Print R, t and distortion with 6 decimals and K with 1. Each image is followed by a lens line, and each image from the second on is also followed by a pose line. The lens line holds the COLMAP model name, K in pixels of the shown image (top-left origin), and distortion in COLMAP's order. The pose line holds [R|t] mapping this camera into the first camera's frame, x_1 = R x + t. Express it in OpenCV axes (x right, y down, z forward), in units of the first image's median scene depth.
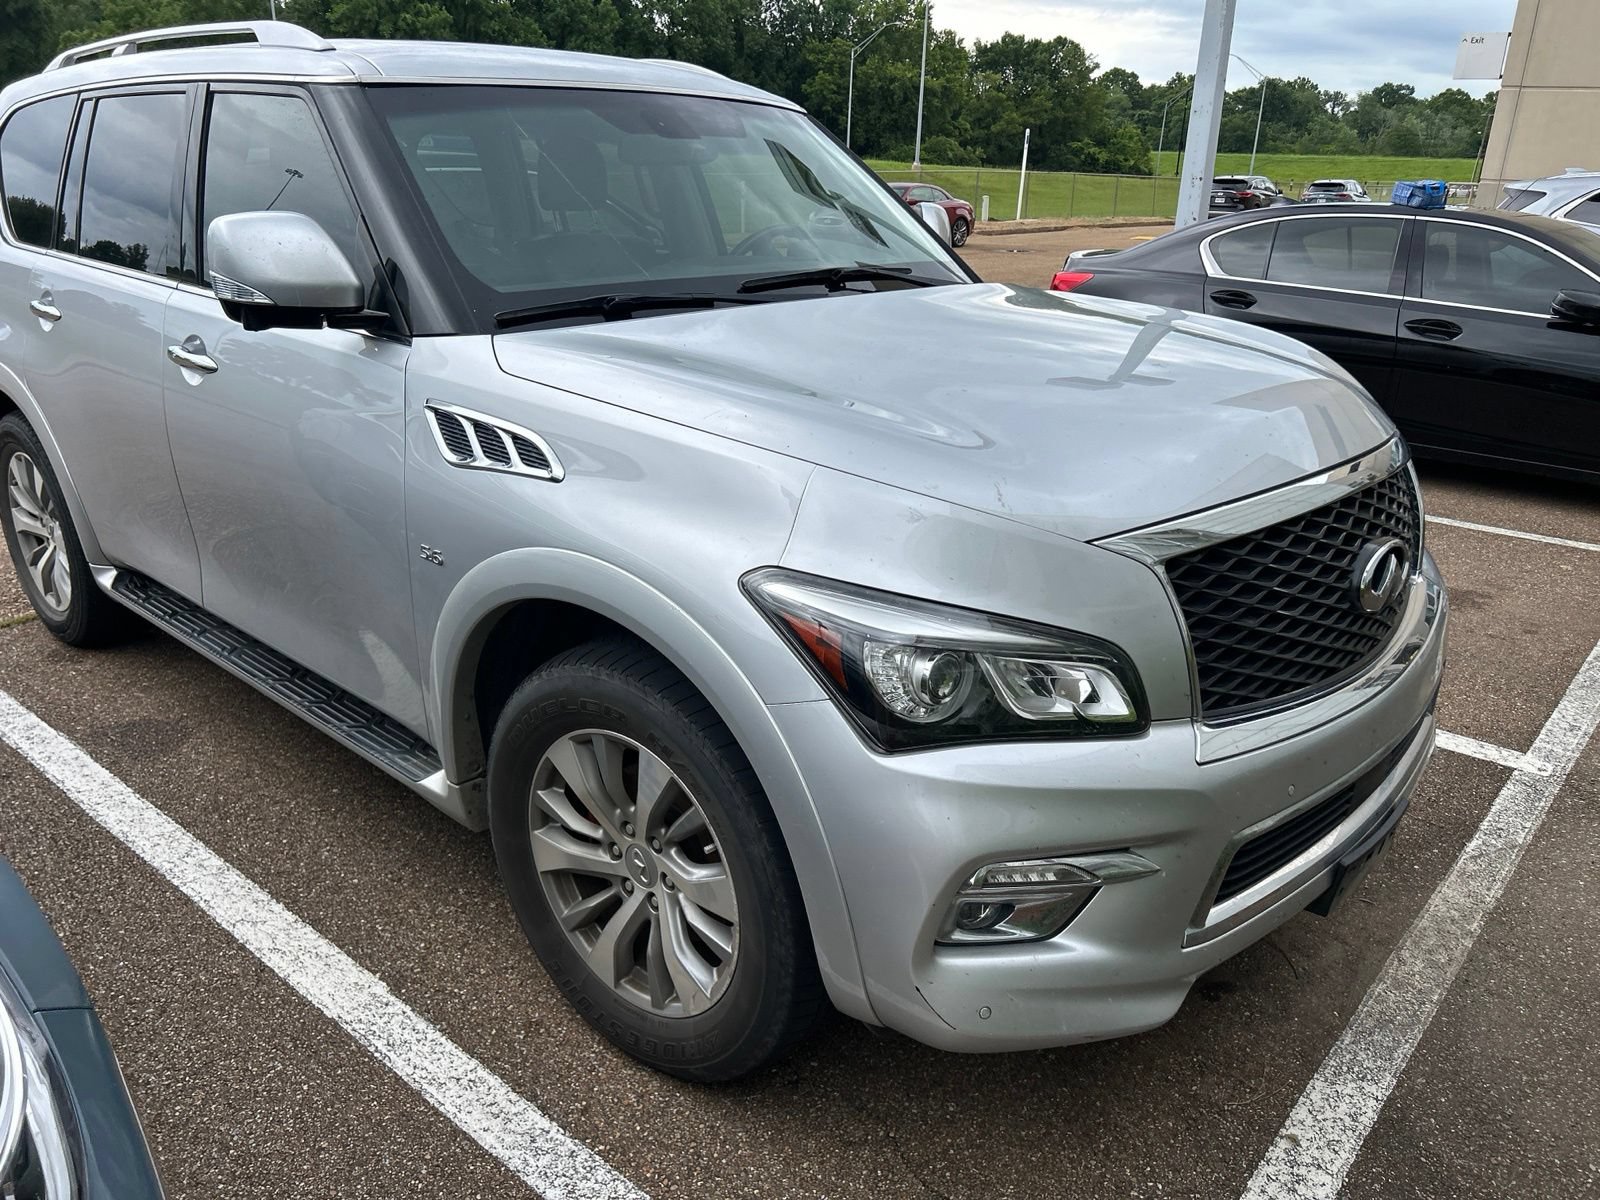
lens RADIAL K [[1185.1, 0, 809.2], [0, 1185.1, 582.2], [0, 0, 1]] dist [0.042288, -0.045129]
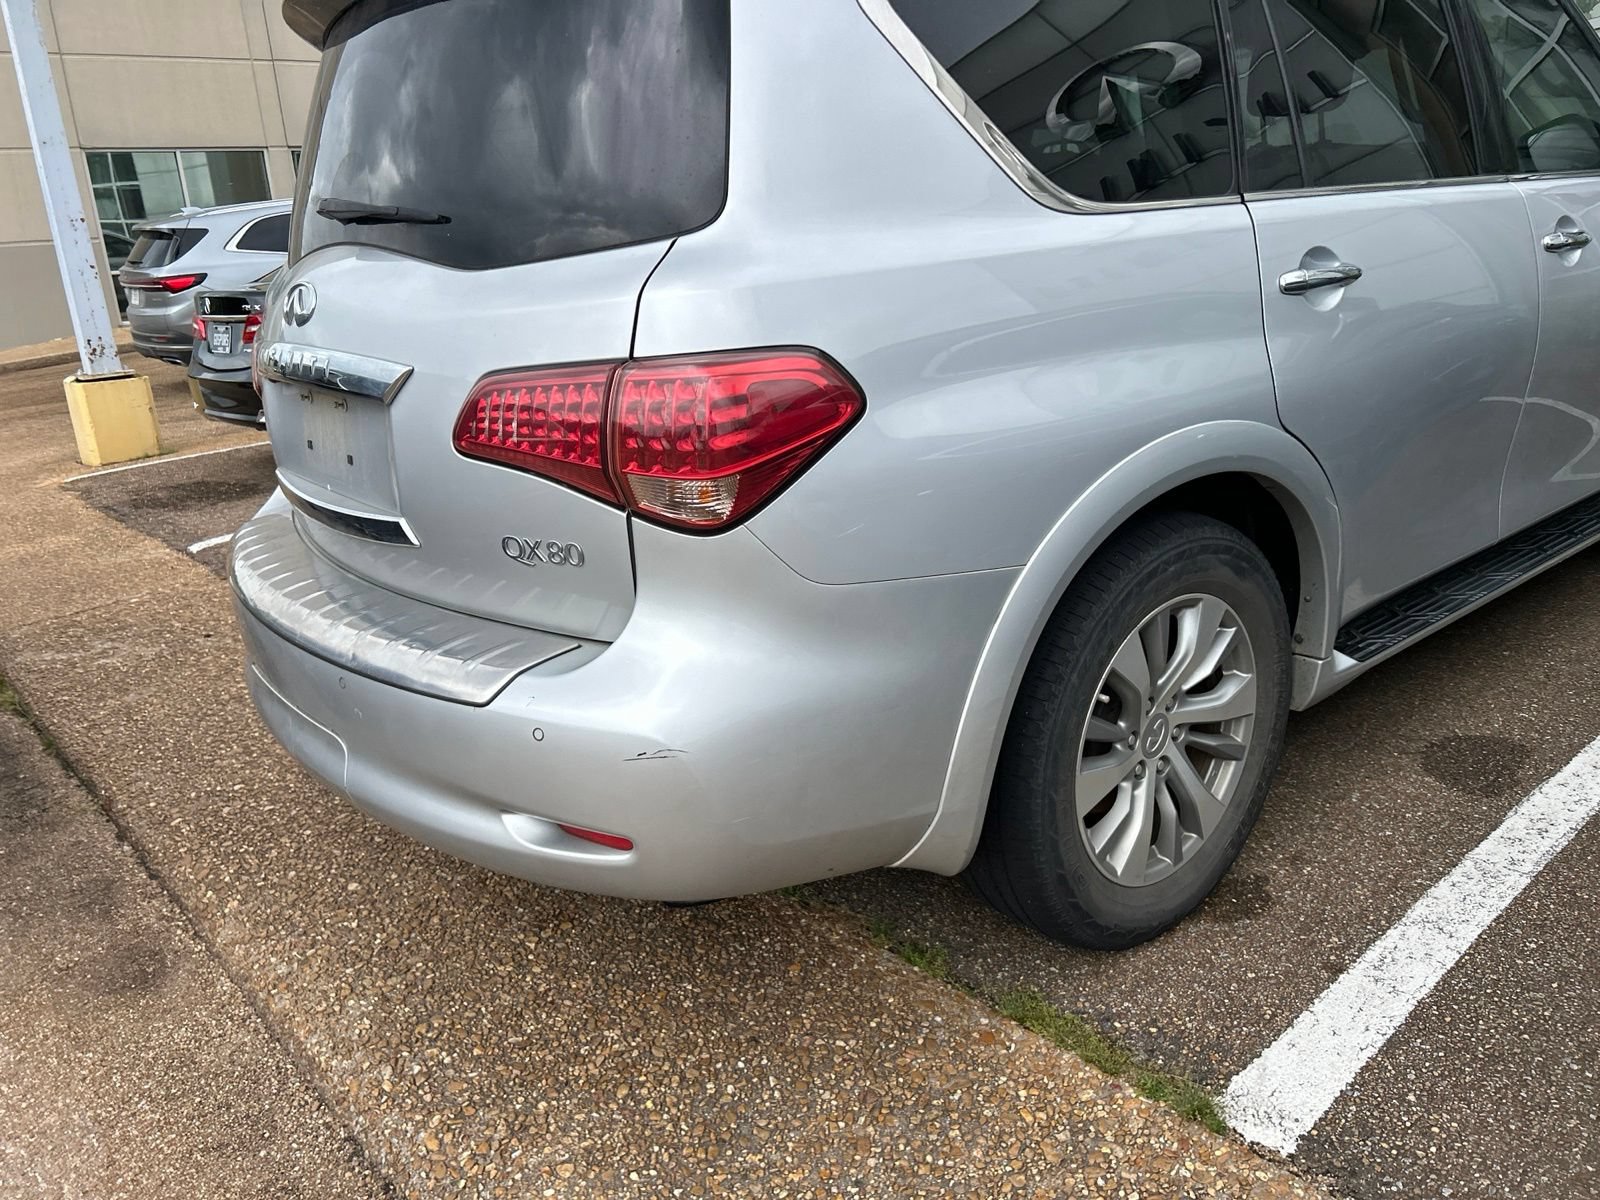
lens RADIAL K [[1191.0, 0, 792.5], [0, 1191.0, 586.7], [0, 0, 1]] dist [0.049171, -0.051161]
pose [[0.172434, -0.361694, 0.916212, -1.892447], [0.393622, 0.877952, 0.272510, -0.527646], [-0.902955, 0.313651, 0.293760, 1.621508]]
